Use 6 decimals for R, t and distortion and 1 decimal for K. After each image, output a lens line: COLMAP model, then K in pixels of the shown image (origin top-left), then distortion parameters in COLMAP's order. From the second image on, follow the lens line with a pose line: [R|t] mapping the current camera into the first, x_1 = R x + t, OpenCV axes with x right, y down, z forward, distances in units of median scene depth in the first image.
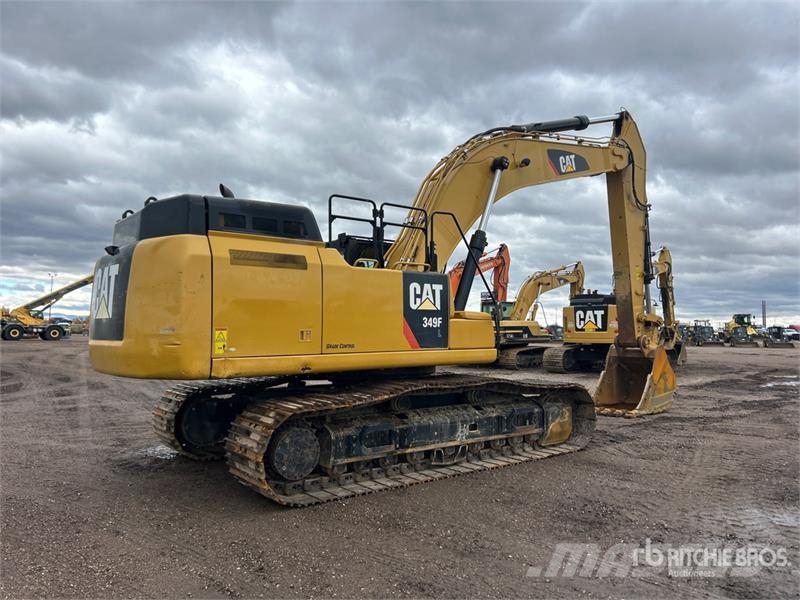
lens RADIAL K [[591.4, 0, 408.9], [0, 591.4, 272.4], [0, 0, 1]] dist [0.033319, -0.037063]
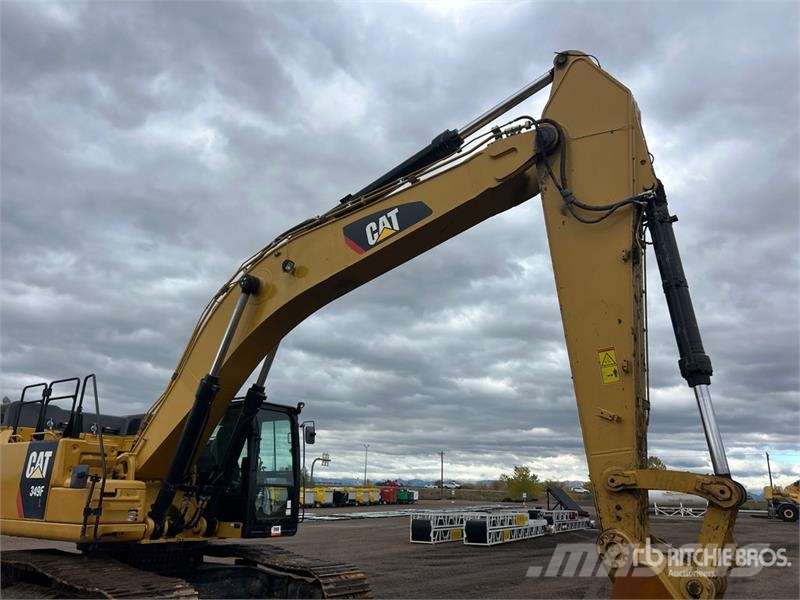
lens RADIAL K [[591.4, 0, 408.9], [0, 591.4, 272.4], [0, 0, 1]] dist [0.033319, -0.037063]
pose [[0.309570, -0.334965, -0.889924, 1.249040], [0.070949, 0.941427, -0.329670, 0.111821], [0.948226, 0.038916, 0.315203, 1.249800]]
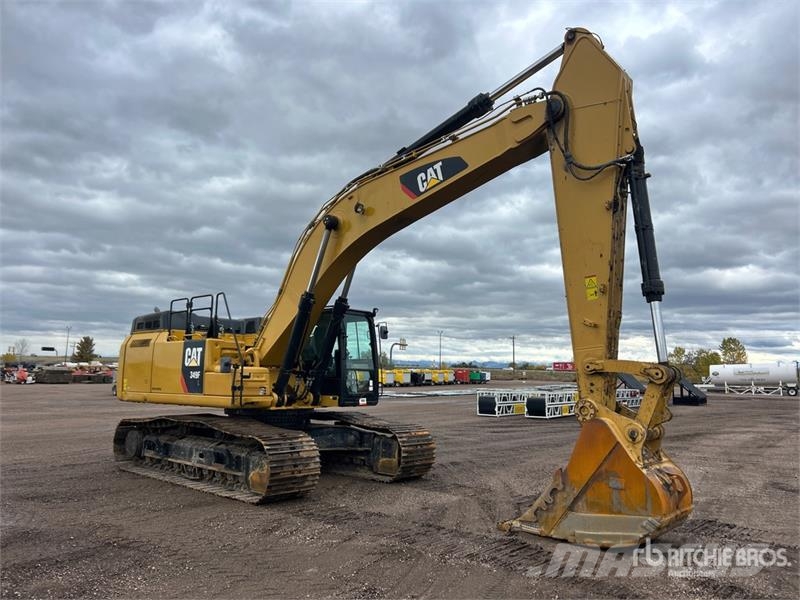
lens RADIAL K [[591.4, 0, 408.9], [0, 591.4, 272.4], [0, 0, 1]] dist [0.033319, -0.037063]
pose [[0.191258, -0.171081, -0.966515, 1.546410], [0.077395, 0.984255, -0.158906, 0.107440], [0.978484, -0.044412, 0.201487, 1.210644]]
